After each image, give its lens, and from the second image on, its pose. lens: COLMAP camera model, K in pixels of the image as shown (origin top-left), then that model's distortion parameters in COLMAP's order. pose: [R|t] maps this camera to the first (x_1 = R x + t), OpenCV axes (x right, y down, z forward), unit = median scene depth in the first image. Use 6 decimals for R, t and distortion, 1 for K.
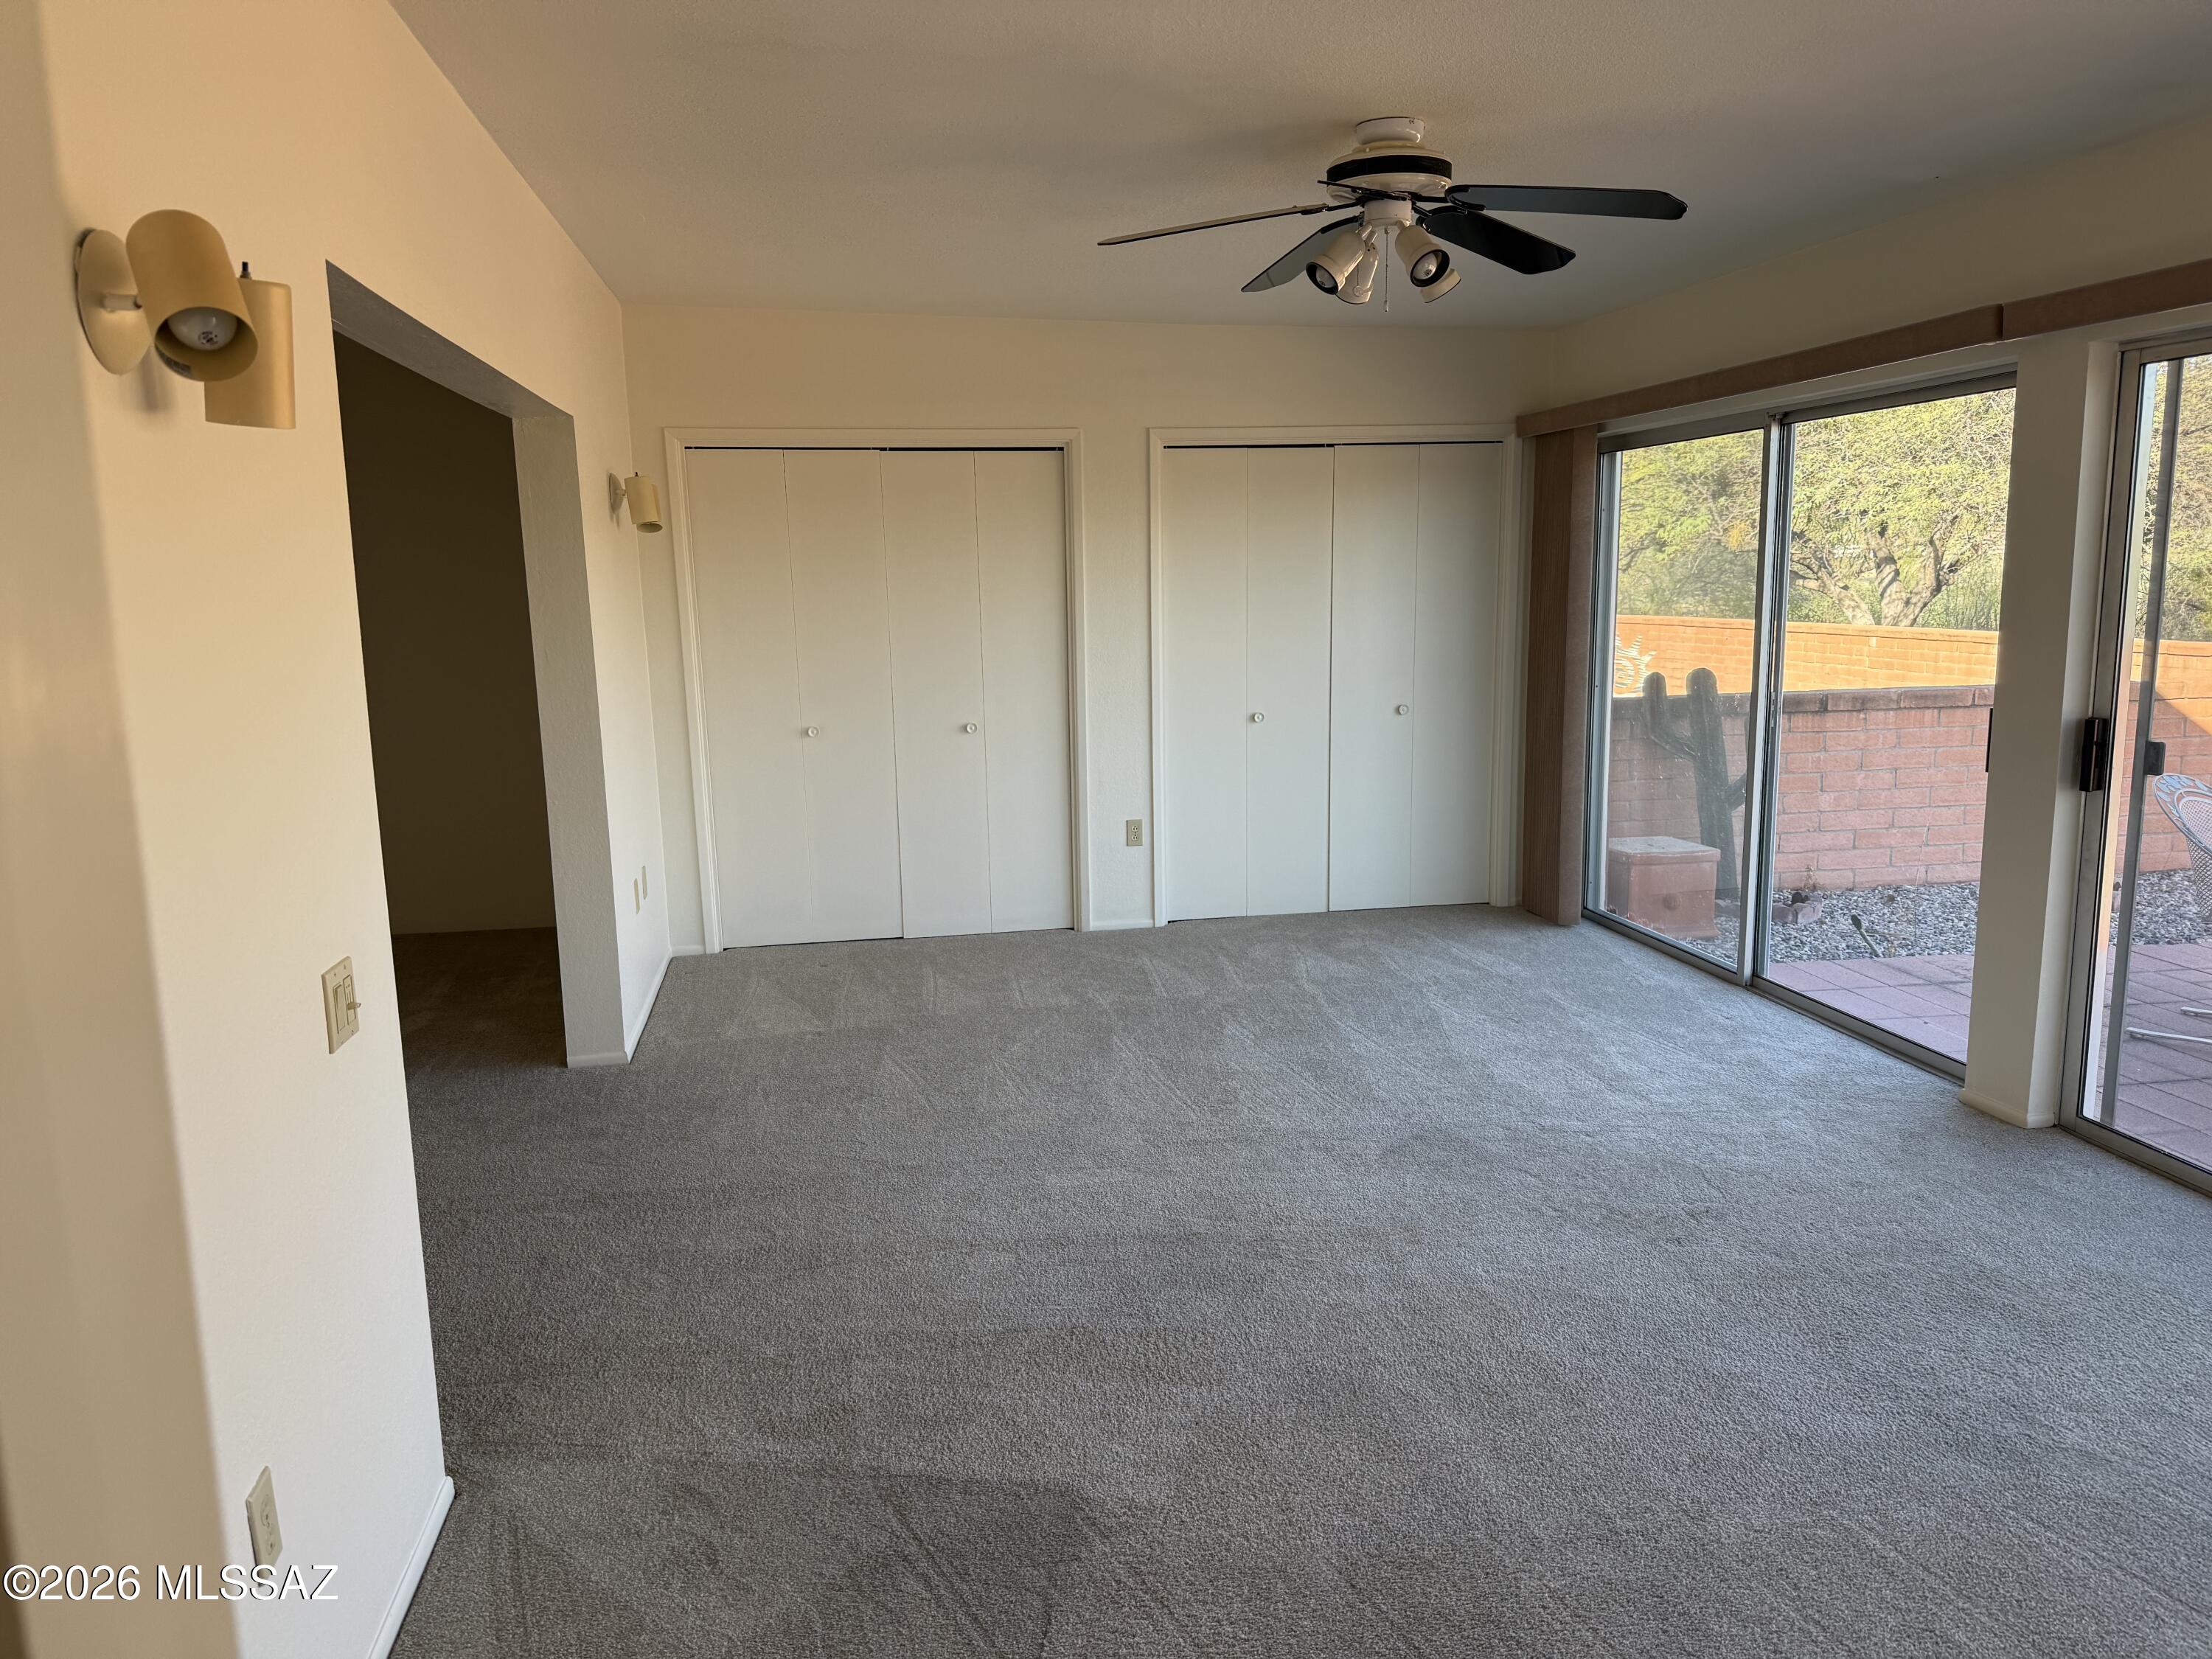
lens RADIAL K [[1537.5, 0, 1133.0], [0, 1537.5, 817.9], [0, 0, 1]] dist [0.153467, -0.244798]
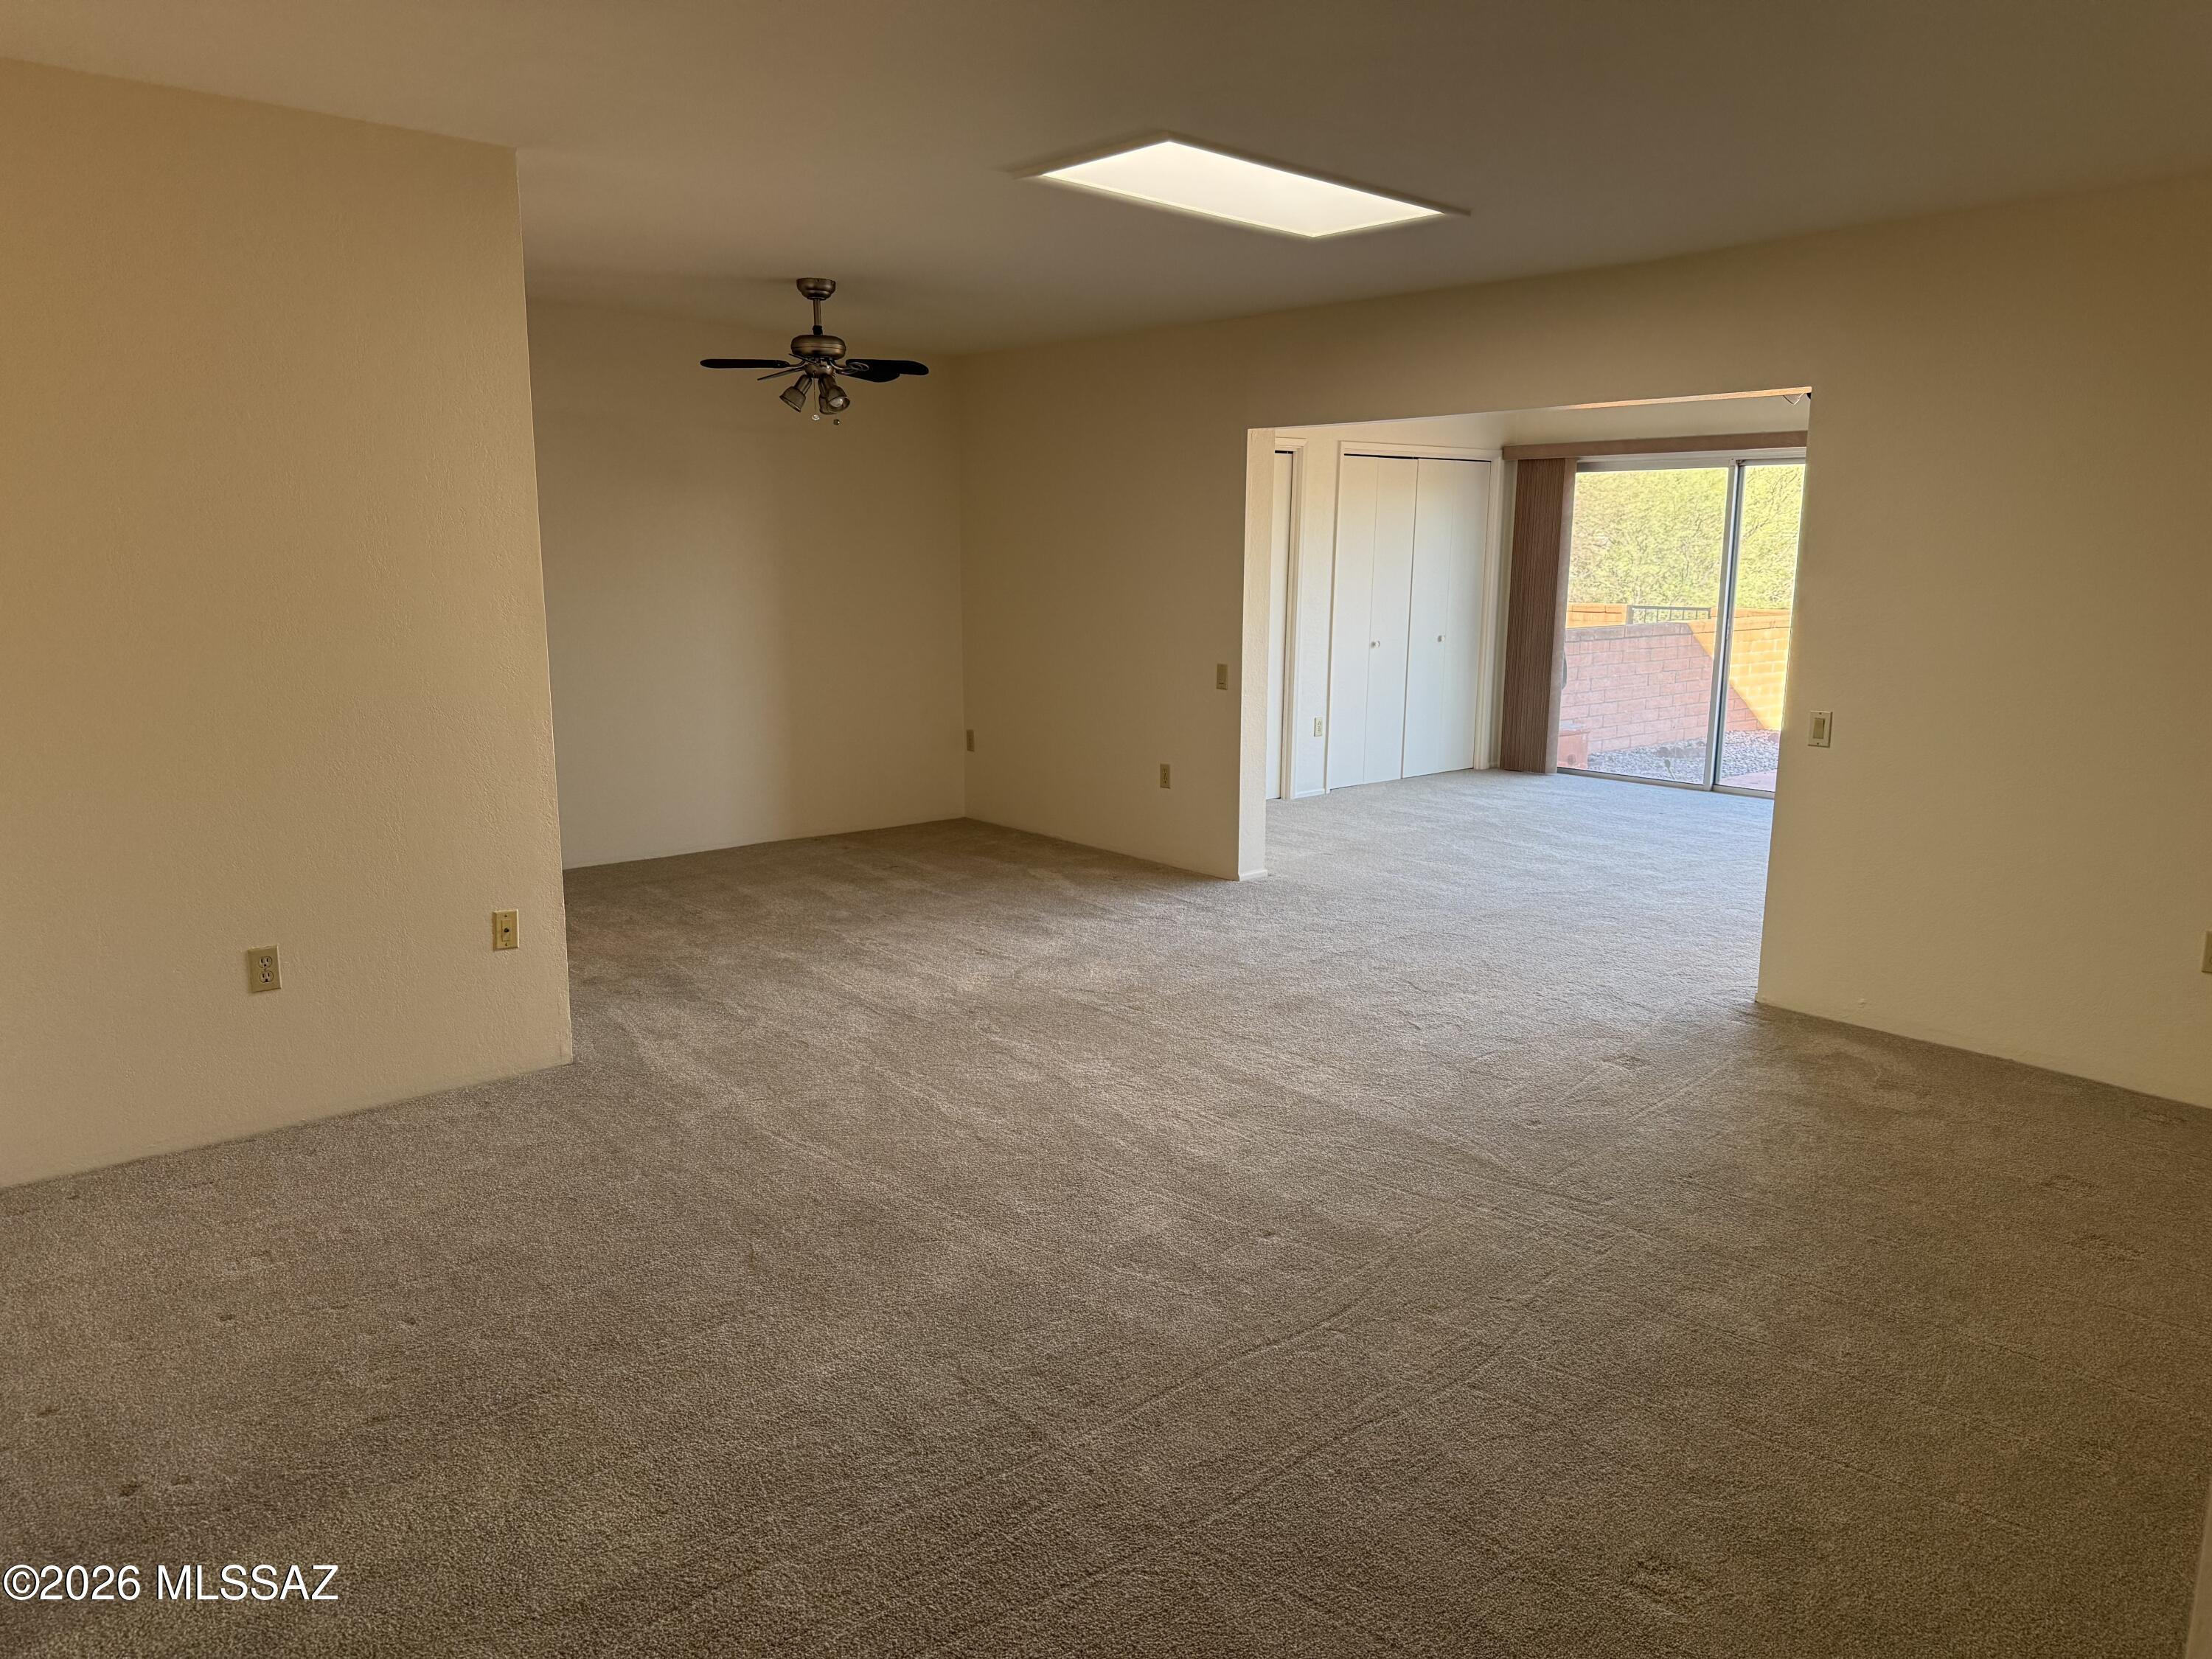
lens RADIAL K [[1537.5, 0, 1133.0], [0, 1537.5, 817.9], [0, 0, 1]] dist [0.153467, -0.244798]
pose [[0.855412, -0.065926, 0.513736, -0.879143], [0.056565, 0.997824, 0.033862, 0.035451], [-0.514850, 0.000093, 0.857280, -0.127914]]
